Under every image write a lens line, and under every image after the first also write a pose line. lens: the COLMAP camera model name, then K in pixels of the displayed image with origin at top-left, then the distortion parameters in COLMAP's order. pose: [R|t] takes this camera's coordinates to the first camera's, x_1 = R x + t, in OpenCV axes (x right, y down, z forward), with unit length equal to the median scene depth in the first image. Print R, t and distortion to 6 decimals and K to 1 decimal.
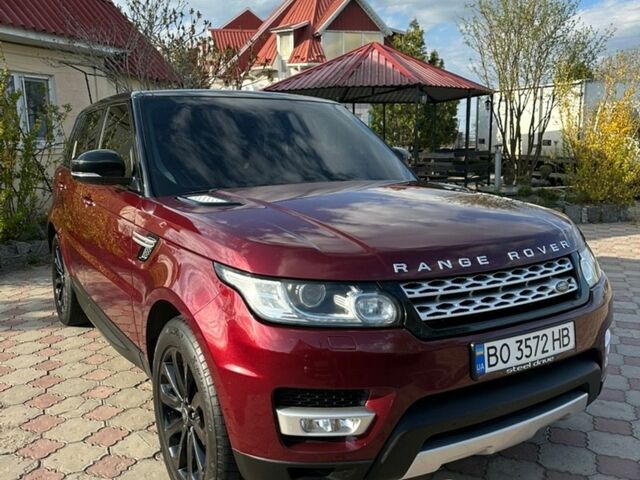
lens RADIAL K [[612.7, 0, 320.3], [0, 612.7, 240.6], [0, 0, 1]] dist [0.061746, 0.000000]
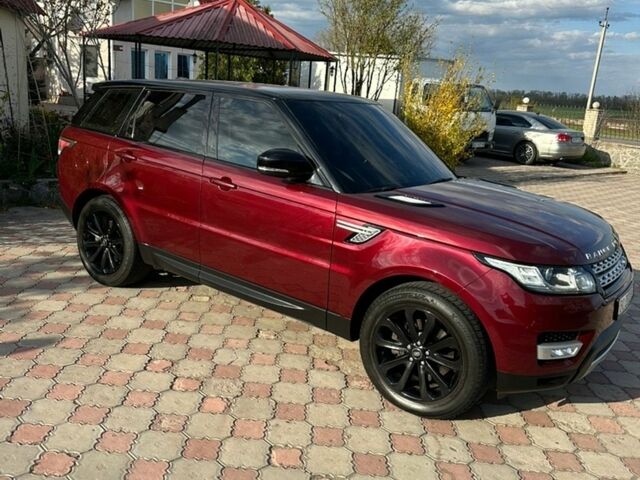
lens RADIAL K [[612.7, 0, 315.1], [0, 612.7, 241.9], [0, 0, 1]] dist [0.061746, 0.000000]
pose [[0.914615, -0.011656, 0.404157, -0.893138], [-0.031719, 0.994436, 0.100458, -0.100655], [-0.403079, -0.104700, 0.909156, -0.154757]]
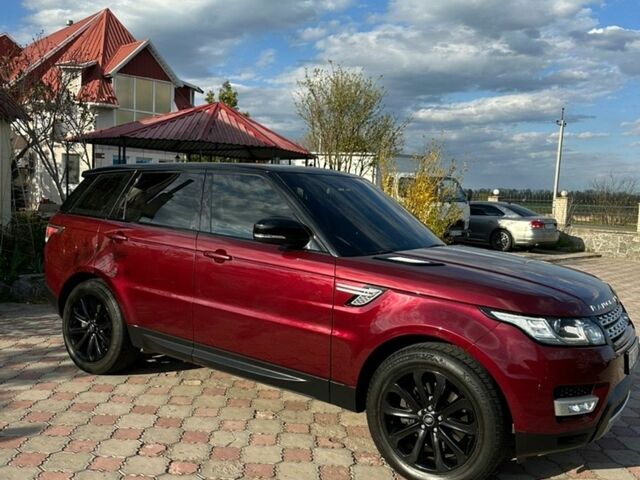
lens RADIAL K [[612.7, 0, 314.7], [0, 612.7, 243.4], [0, 0, 1]] dist [0.061746, 0.000000]
pose [[0.900091, 0.021633, 0.435165, -0.926703], [0.006457, 0.997995, -0.062968, -0.019772], [-0.435654, 0.059487, 0.898146, -0.122800]]
